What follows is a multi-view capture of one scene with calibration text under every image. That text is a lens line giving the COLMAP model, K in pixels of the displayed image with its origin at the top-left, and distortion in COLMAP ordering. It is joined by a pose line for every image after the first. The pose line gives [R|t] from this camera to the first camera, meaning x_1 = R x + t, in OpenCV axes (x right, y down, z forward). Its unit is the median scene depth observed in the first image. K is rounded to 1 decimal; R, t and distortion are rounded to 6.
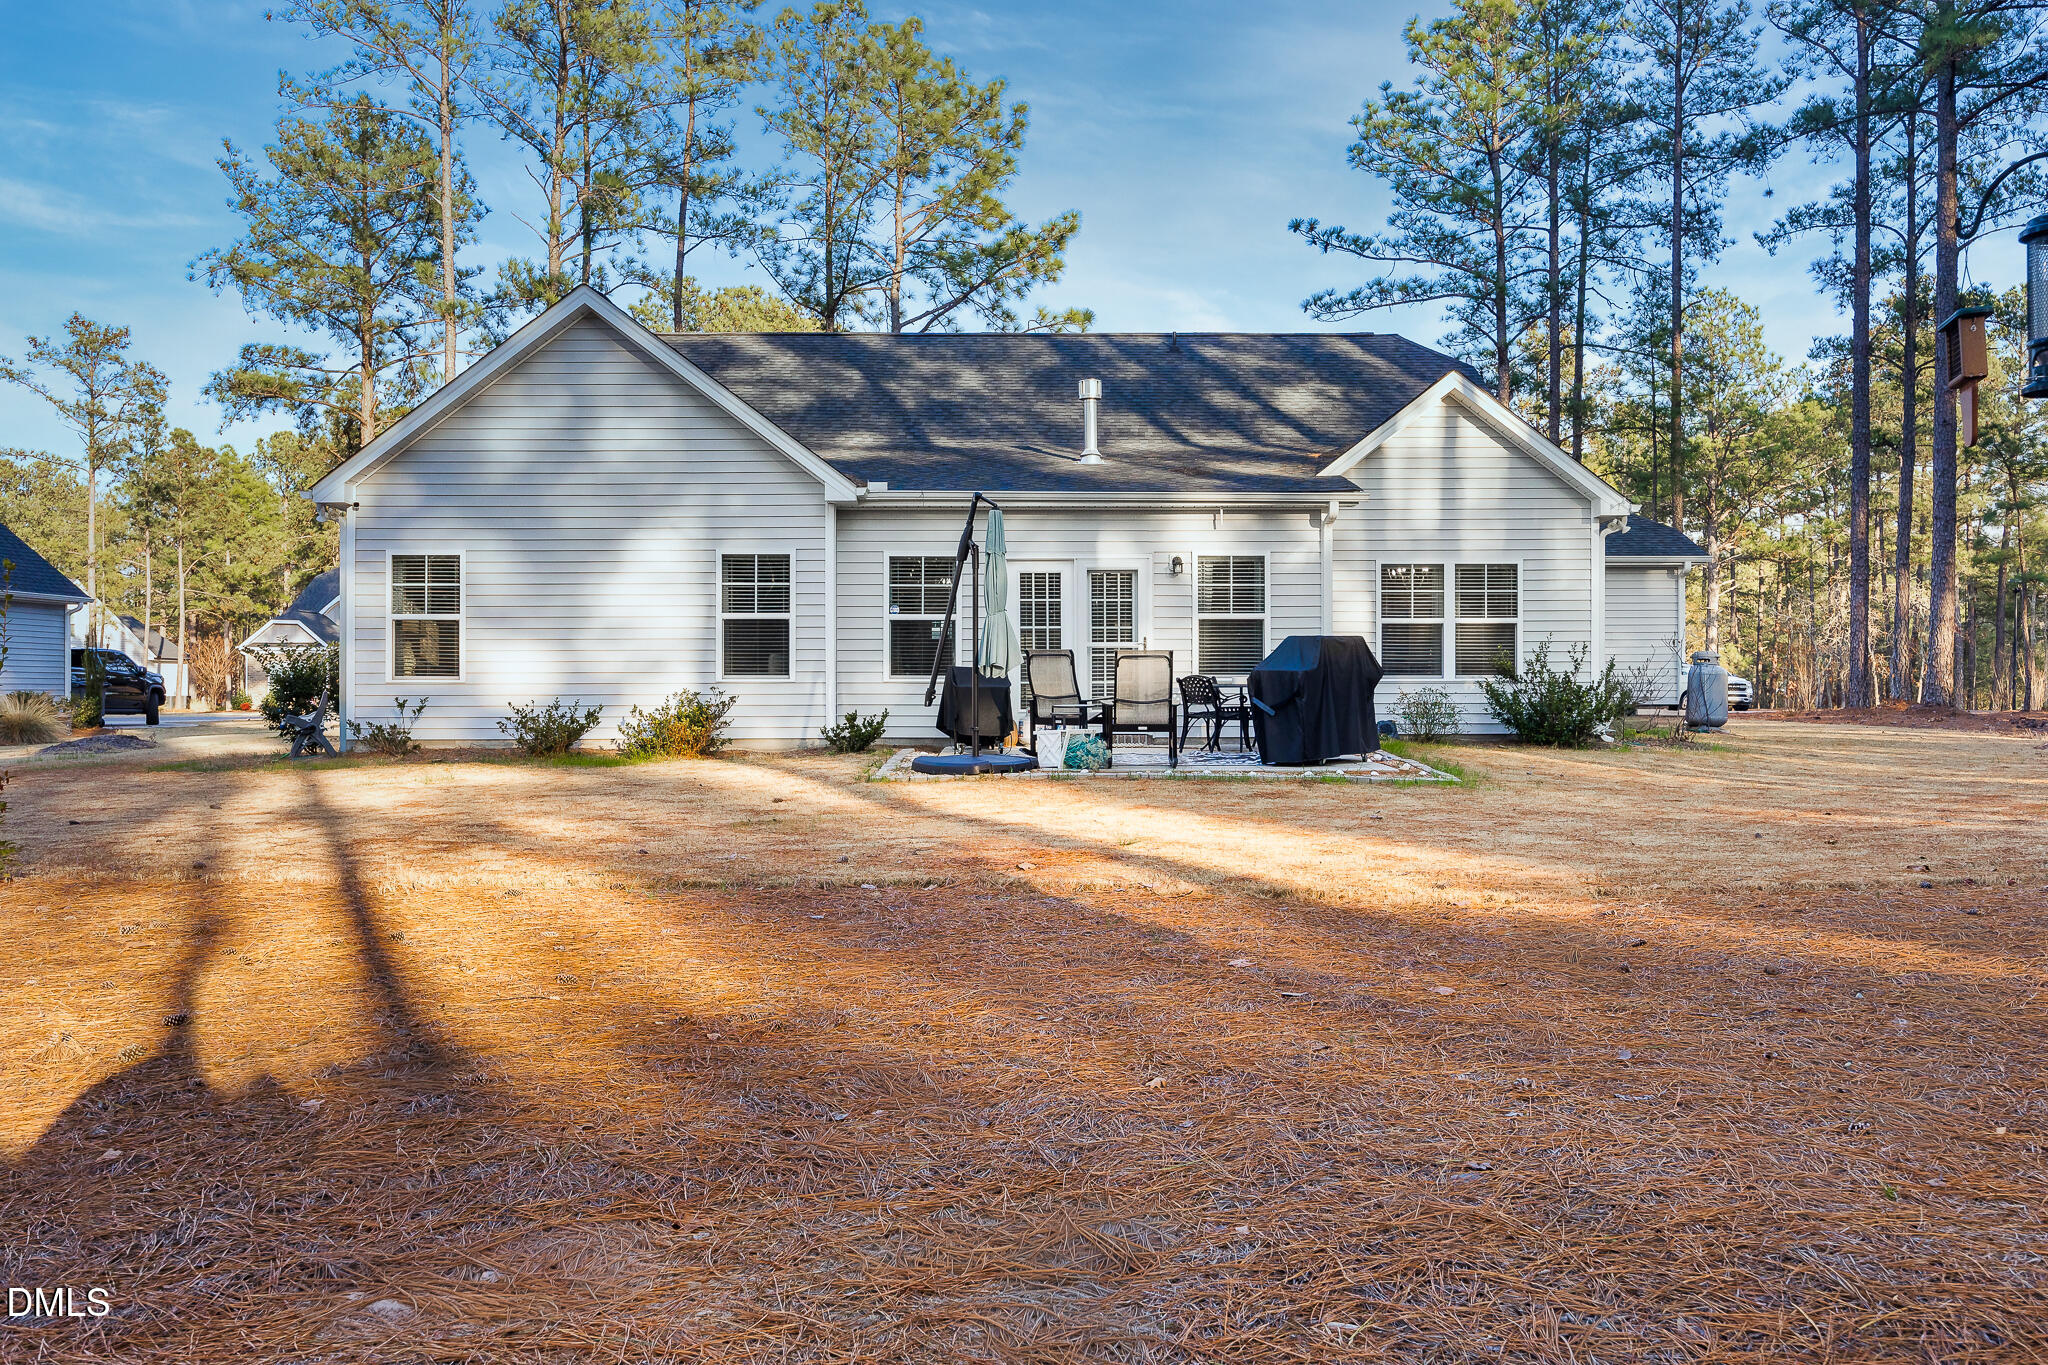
lens RADIAL K [[1701.2, 0, 1025.8], [0, 1701.2, 688.5], [0, 0, 1]] dist [-0.010279, 0.008008]
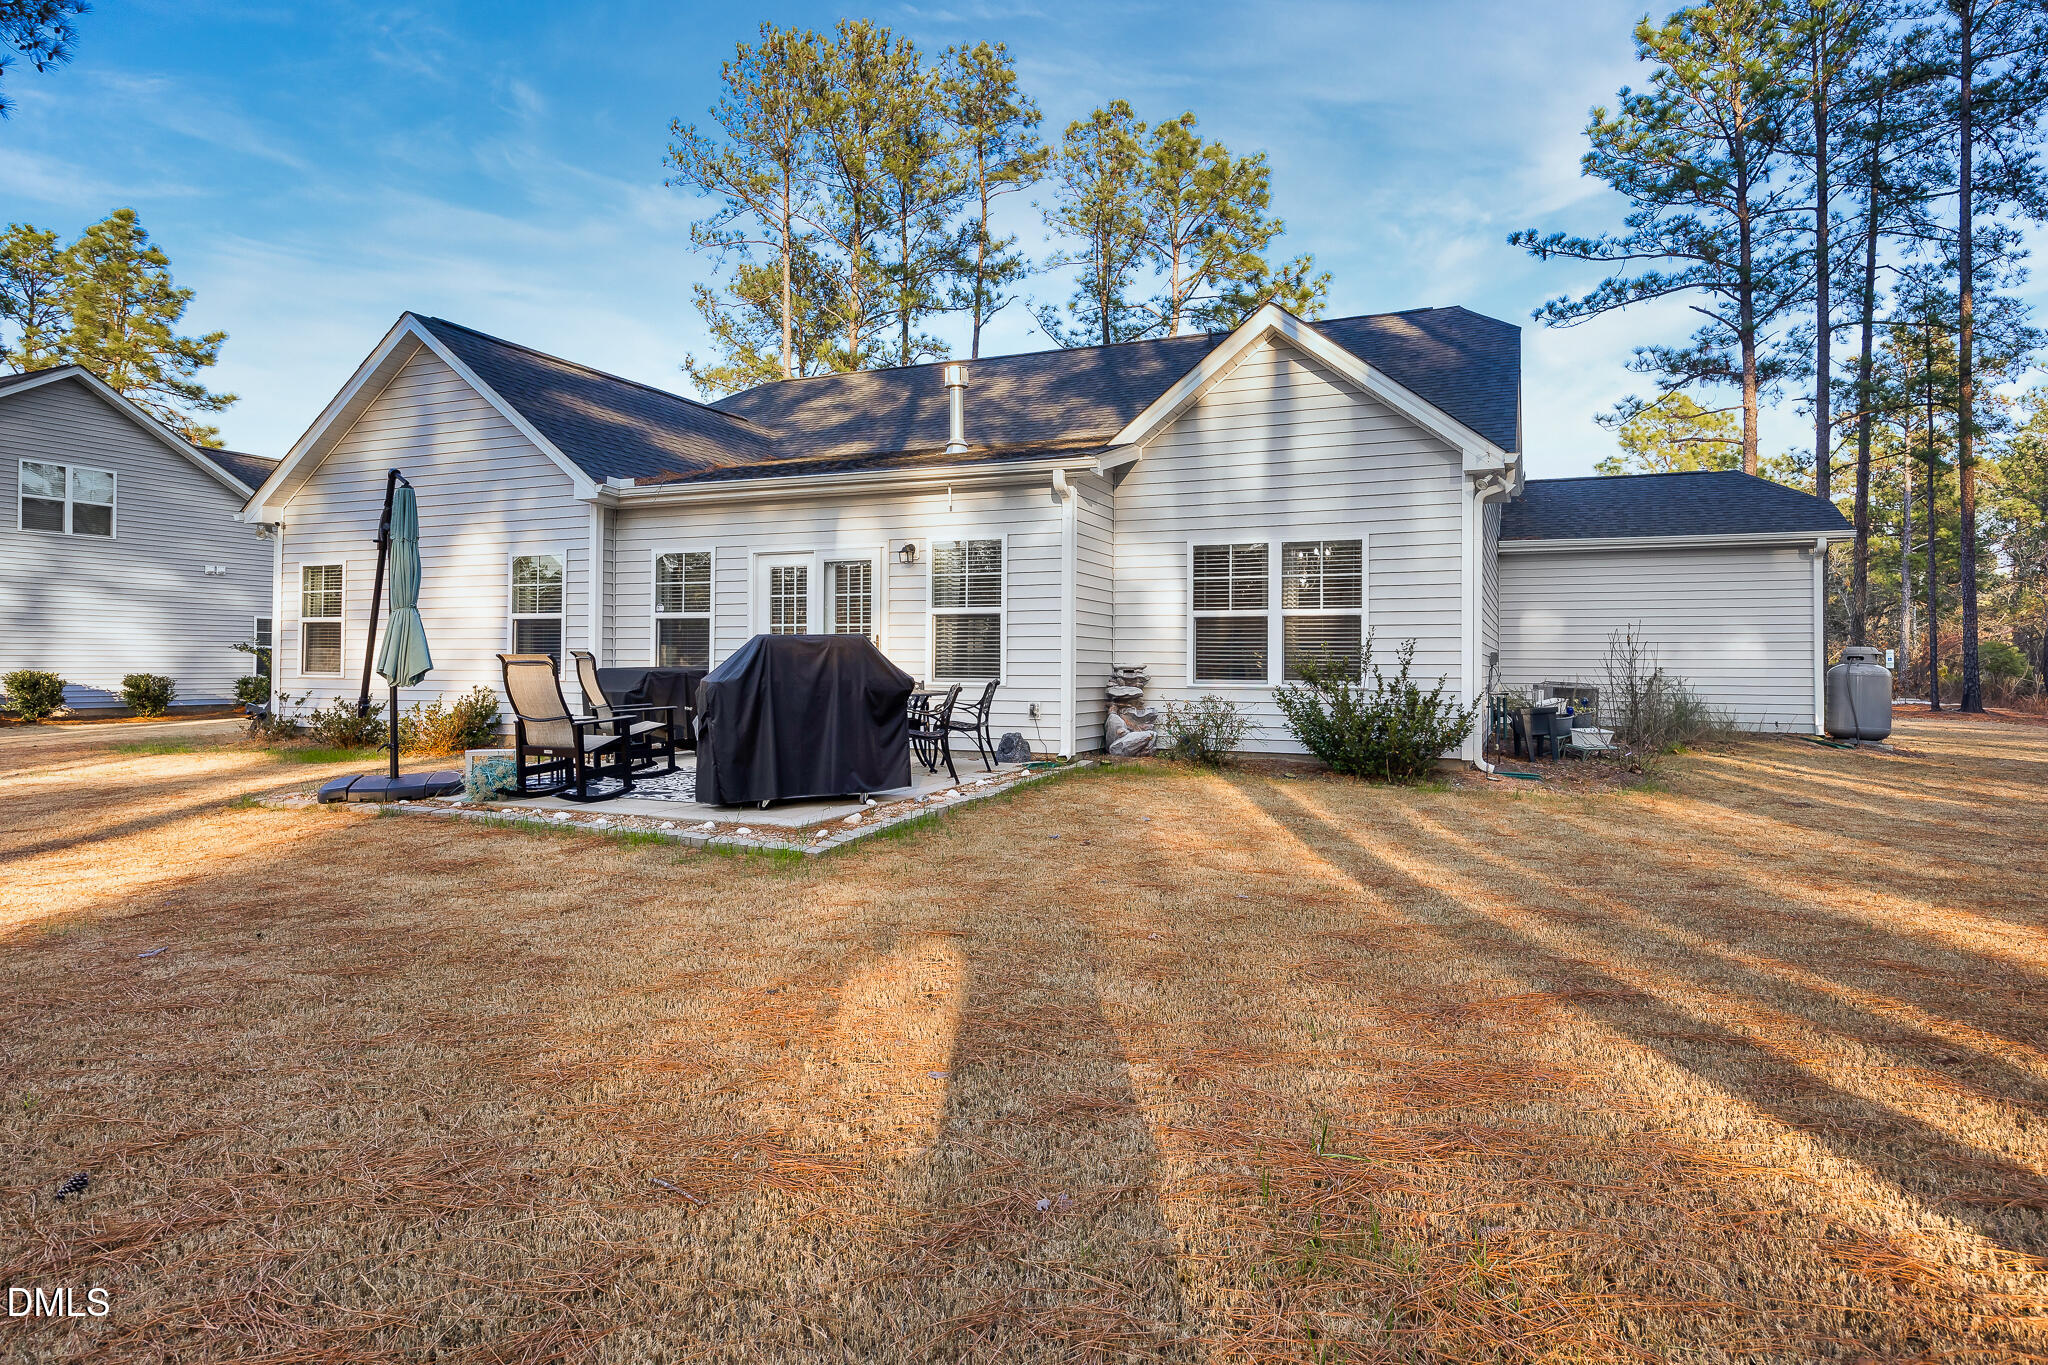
lens RADIAL K [[1173.5, 0, 1023.4], [0, 1173.5, 658.9], [0, 0, 1]] dist [-0.001225, -0.004442]
pose [[0.909771, 0.005054, -0.415079, 0.371675], [-0.007622, 0.999961, -0.004531, -0.014415], [0.415040, 0.007286, 0.909774, 0.440164]]
